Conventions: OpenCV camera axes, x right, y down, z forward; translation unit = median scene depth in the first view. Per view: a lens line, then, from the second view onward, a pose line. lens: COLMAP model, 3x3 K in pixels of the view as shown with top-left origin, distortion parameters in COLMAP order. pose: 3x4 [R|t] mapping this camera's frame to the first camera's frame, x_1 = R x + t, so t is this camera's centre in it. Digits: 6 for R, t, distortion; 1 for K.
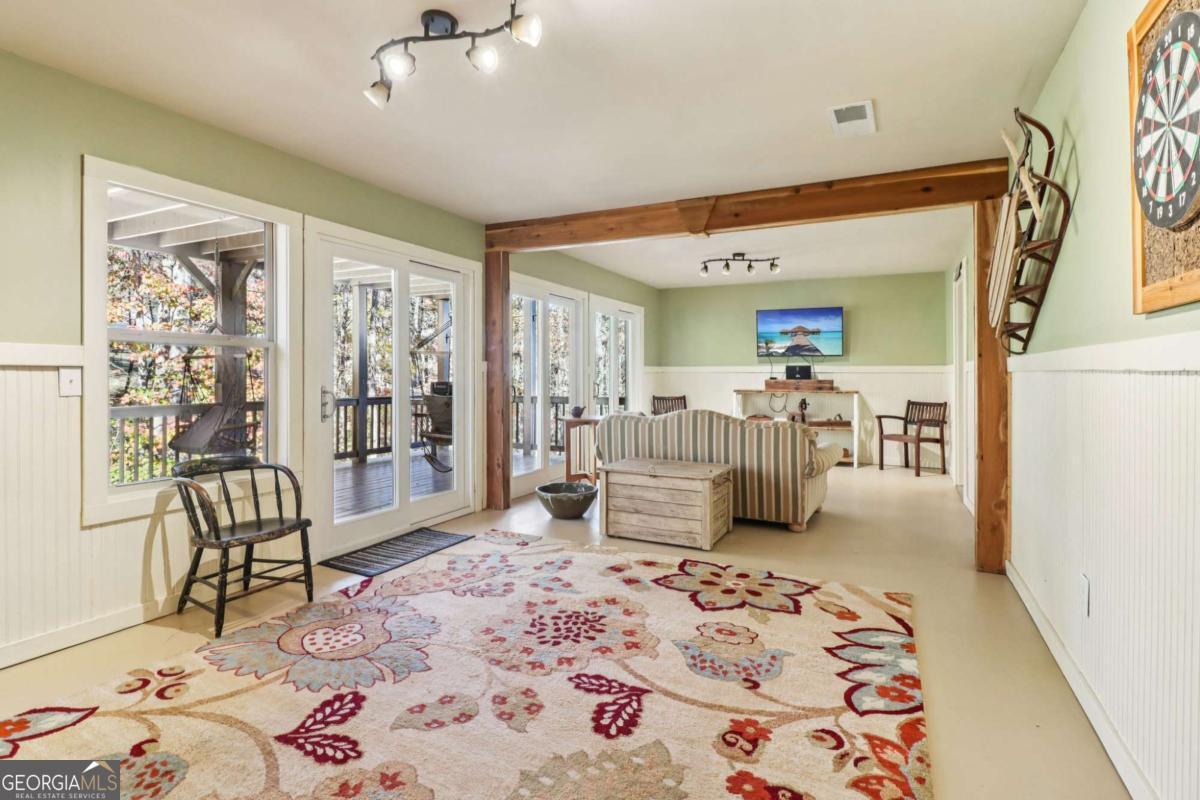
lens RADIAL K [[568.7, 0, 623.8], [0, 568.7, 371.7], [0, 0, 1]] dist [-0.020024, -0.000667]
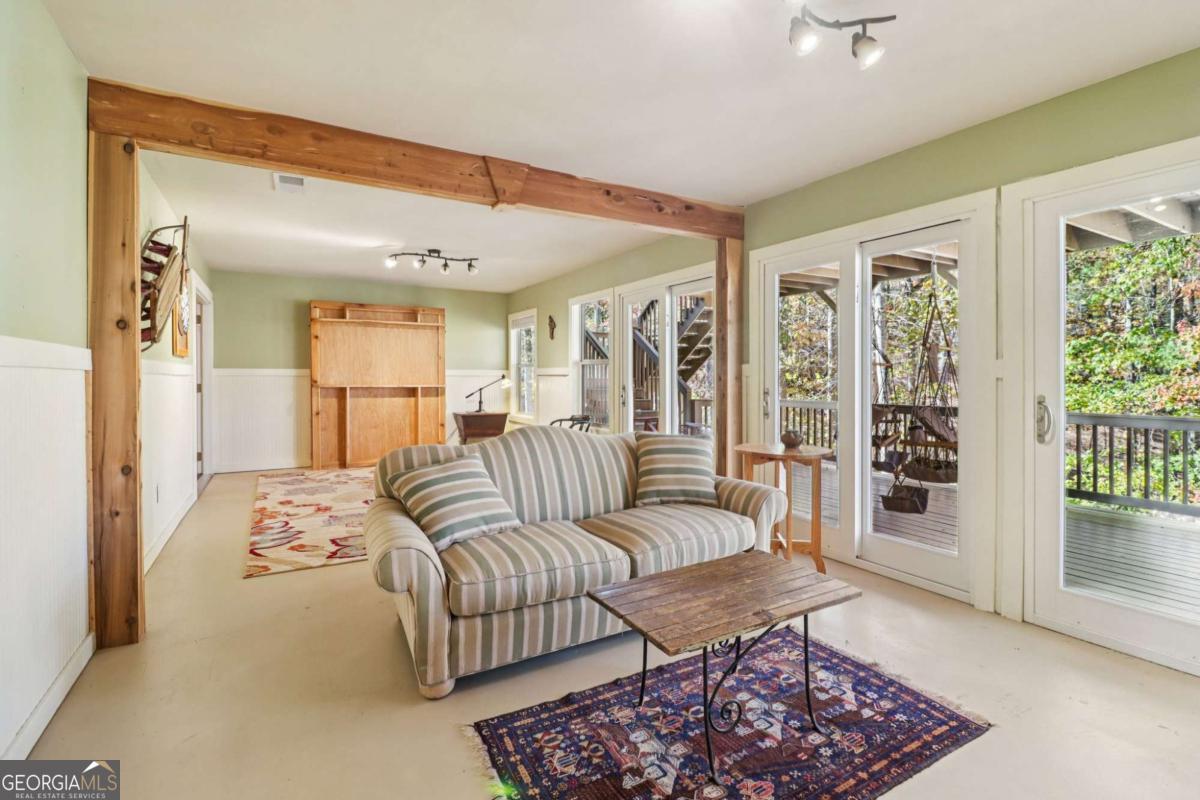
lens RADIAL K [[568.7, 0, 637.2], [0, 568.7, 379.7], [0, 0, 1]] dist [-0.020024, -0.000667]
pose [[-0.539488, 0.000780, -0.841993, 1.258216], [-0.000027, 1.000000, 0.000944, 0.004784], [0.841993, 0.000532, -0.539488, 2.773206]]
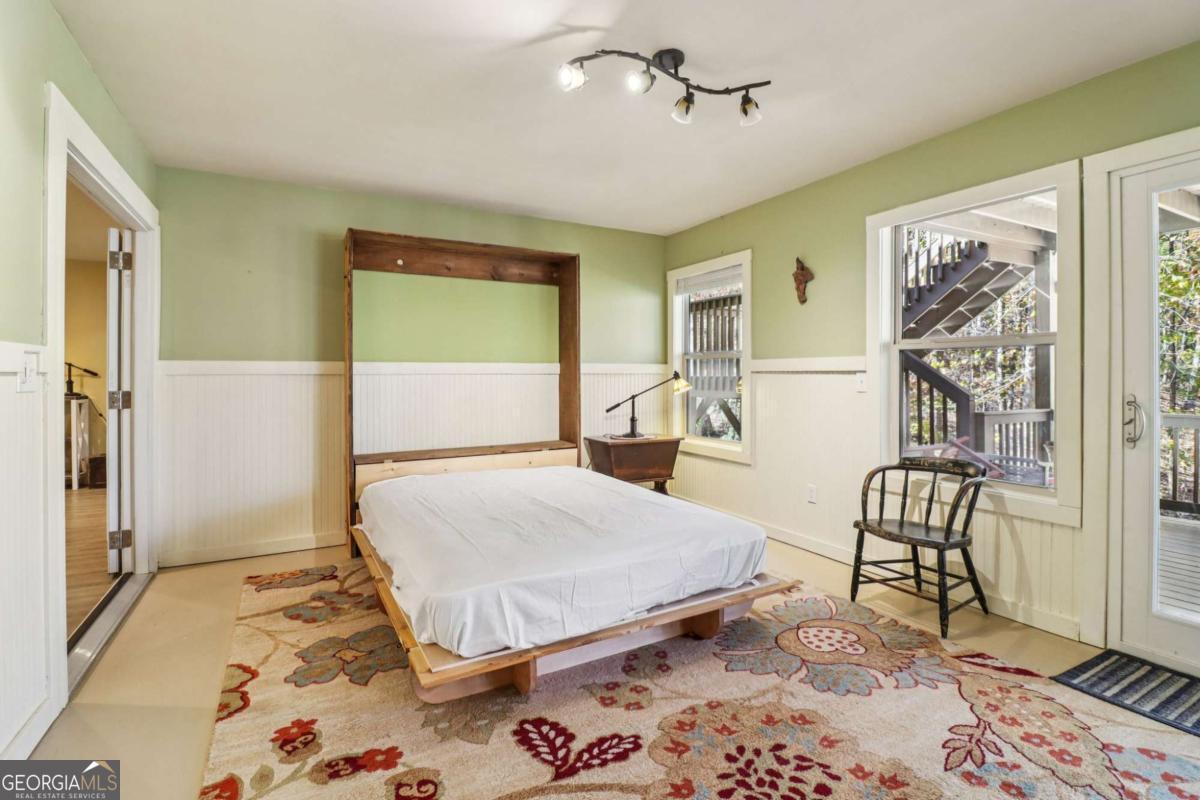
lens RADIAL K [[568.7, 0, 622.0], [0, 568.7, 370.0], [0, 0, 1]] dist [-0.020024, -0.000667]
pose [[-0.577619, -0.008429, -0.816263, 0.546640], [0.002474, 0.999924, -0.012077, -0.004331], [0.816303, -0.008995, -0.577554, 1.300883]]
